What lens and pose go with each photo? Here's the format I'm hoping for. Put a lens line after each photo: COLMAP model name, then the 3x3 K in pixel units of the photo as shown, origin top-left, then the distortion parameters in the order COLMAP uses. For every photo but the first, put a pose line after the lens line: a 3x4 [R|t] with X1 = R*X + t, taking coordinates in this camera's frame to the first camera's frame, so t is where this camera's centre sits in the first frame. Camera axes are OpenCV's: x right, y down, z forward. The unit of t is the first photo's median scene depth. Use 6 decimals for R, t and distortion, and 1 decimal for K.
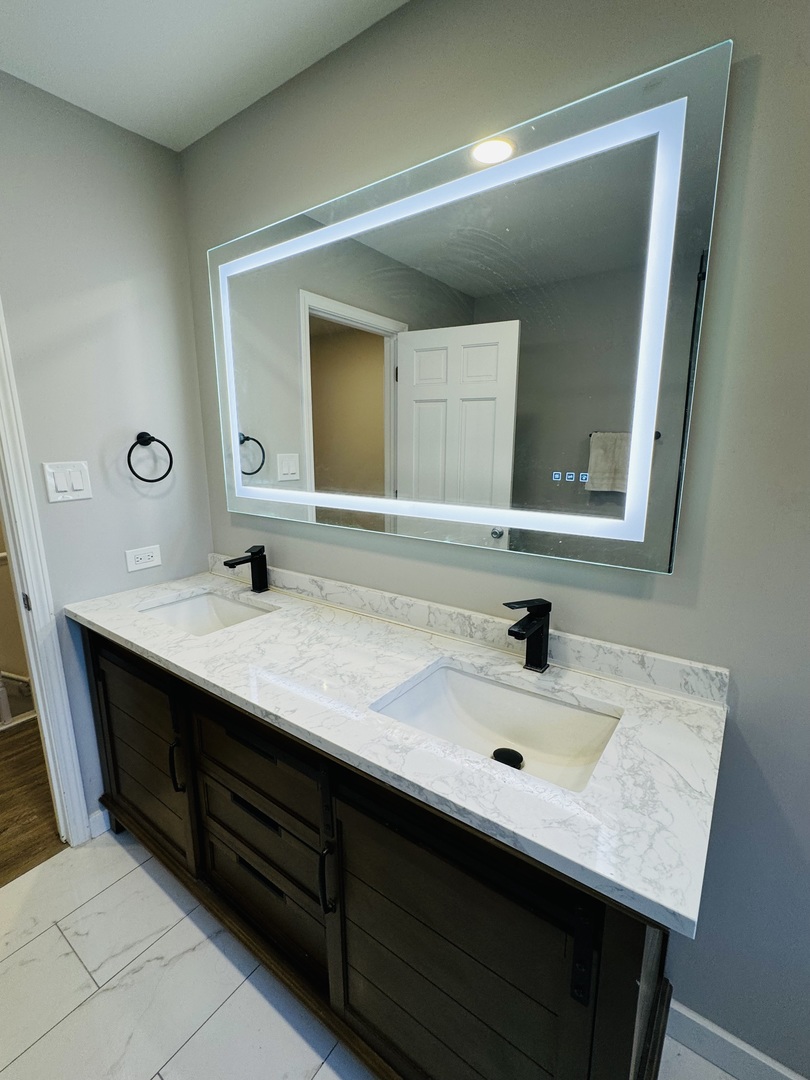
lens RADIAL K [[477.3, 0, 404.8], [0, 477.3, 535.8], [0, 0, 1]] dist [-0.000710, 0.000662]
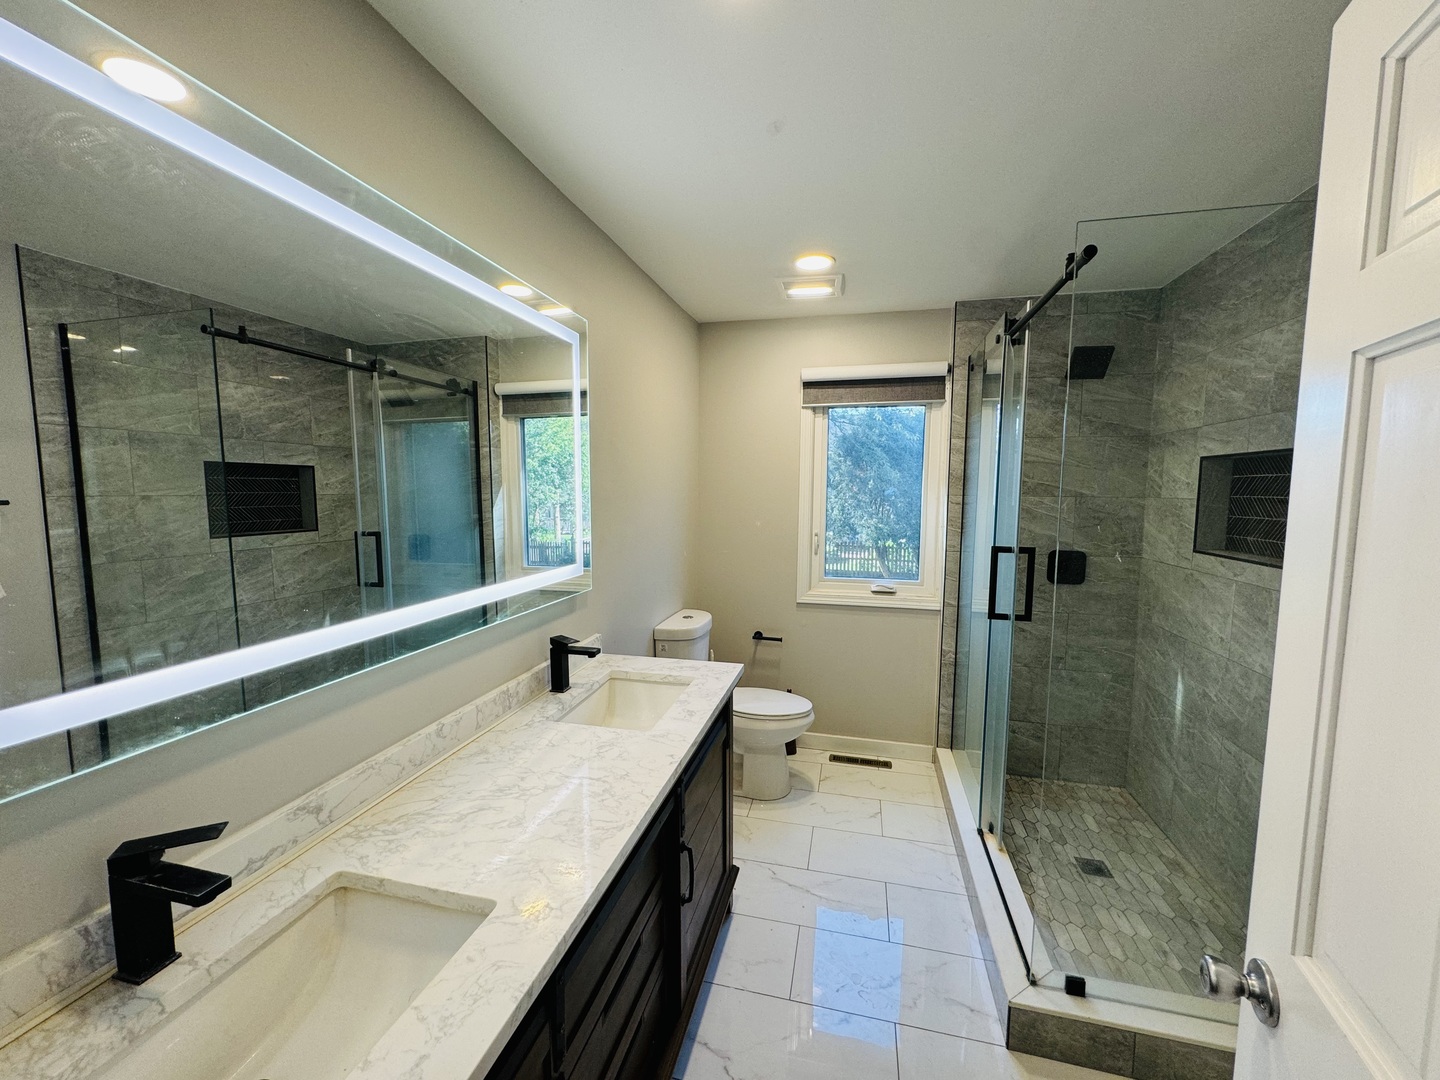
lens RADIAL K [[579.4, 0, 716.9], [0, 579.4, 545.5], [0, 0, 1]] dist [-0.001509, -0.000392]
pose [[-0.374969, -0.078884, 0.923675, -1.090859], [0.194868, 0.967404, 0.161726, -0.224801], [-0.906325, 0.240637, -0.347375, 0.925137]]
